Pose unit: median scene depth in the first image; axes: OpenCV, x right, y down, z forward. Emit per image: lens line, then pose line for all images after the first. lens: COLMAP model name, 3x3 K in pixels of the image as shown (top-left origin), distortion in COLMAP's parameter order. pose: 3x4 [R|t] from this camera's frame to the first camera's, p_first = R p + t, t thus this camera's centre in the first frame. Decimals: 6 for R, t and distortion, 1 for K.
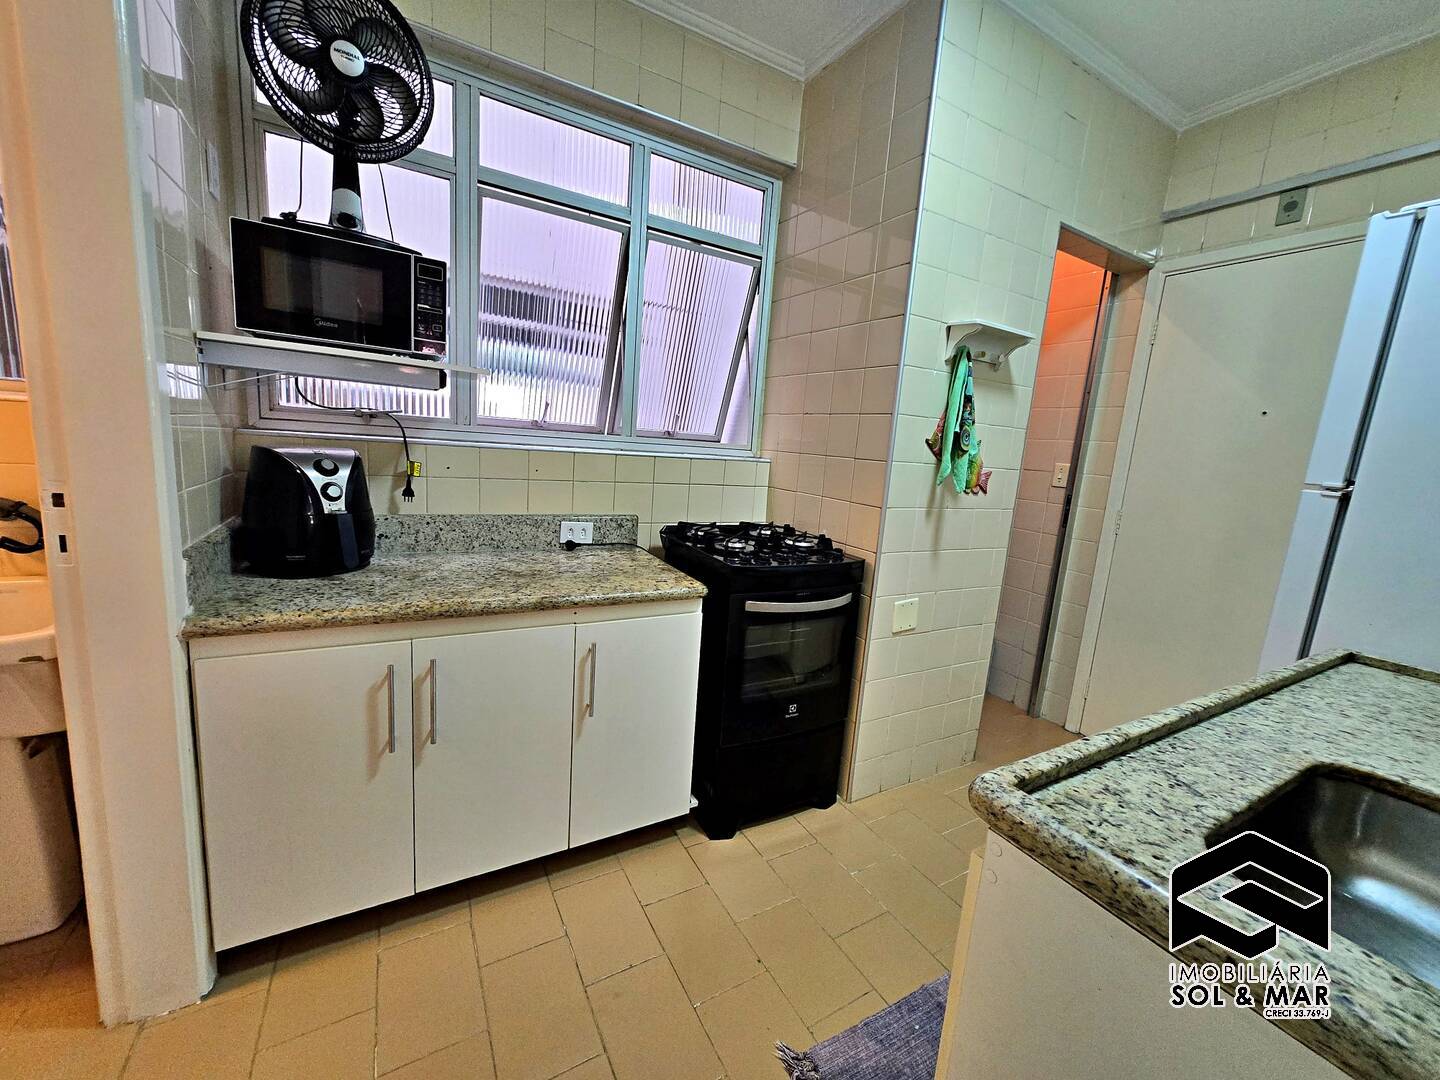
lens RADIAL K [[566.5, 0, 718.5], [0, 566.5, 532.1], [0, 0, 1]] dist [0.001014, 0.000248]
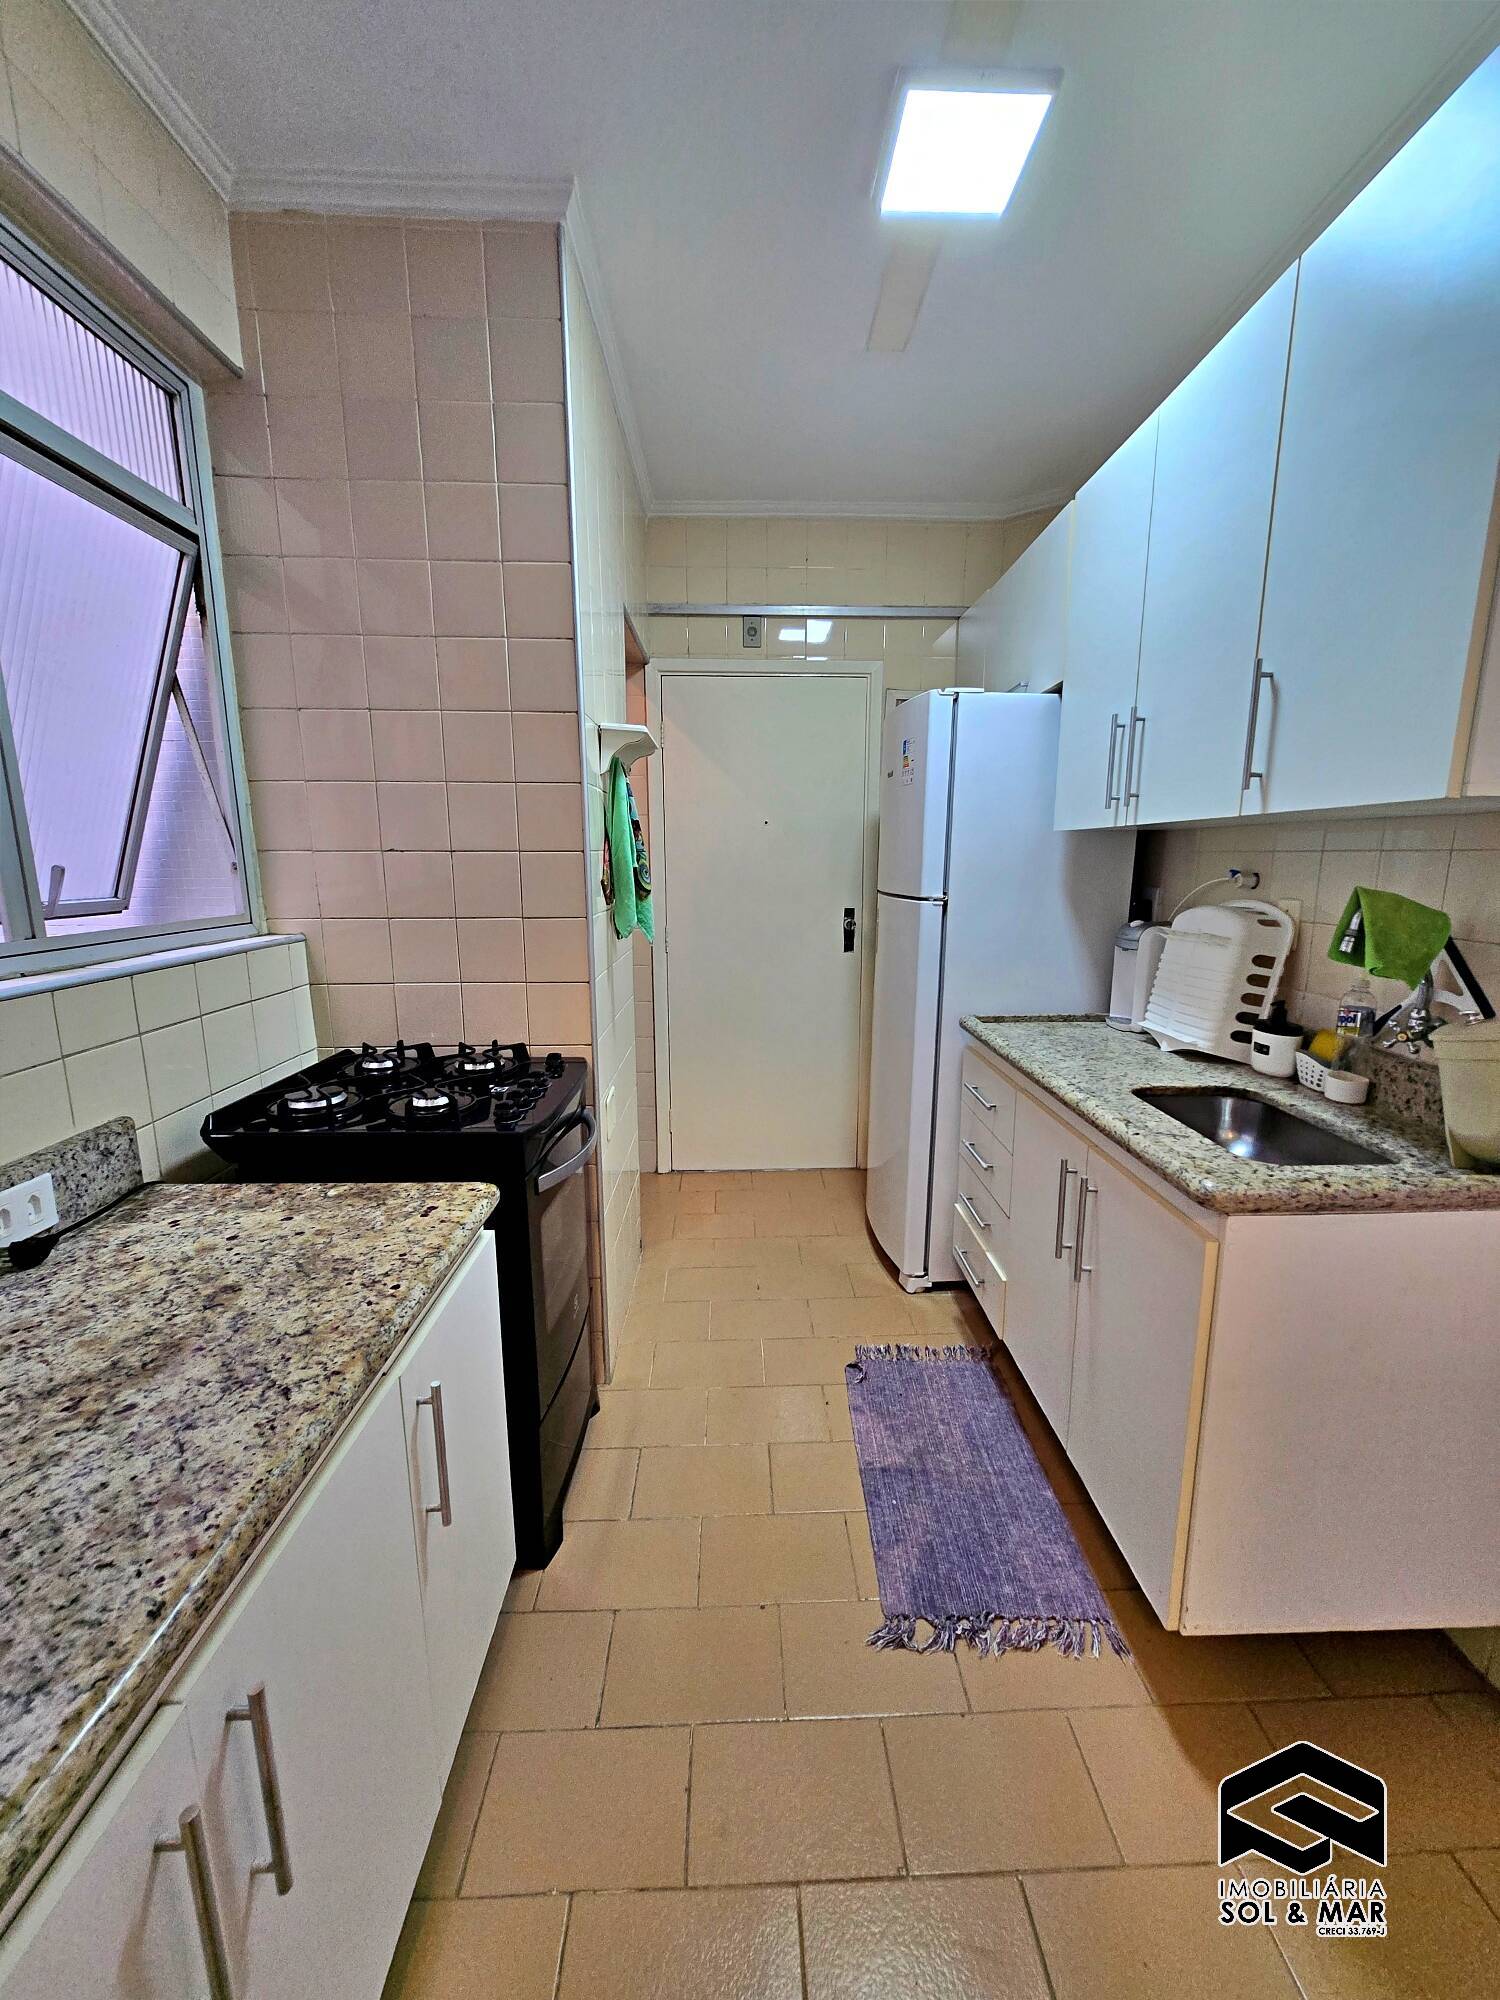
lens RADIAL K [[786.8, 0, 763.4], [0, 786.8, 1005.5], [0, 0, 1]] dist [0.001014, 0.000248]
pose [[0.458682, -0.235757, 0.856755, -0.423306], [0.174427, 0.969293, 0.173341, -0.132917], [-0.871313, 0.069933, 0.485720, 0.289911]]
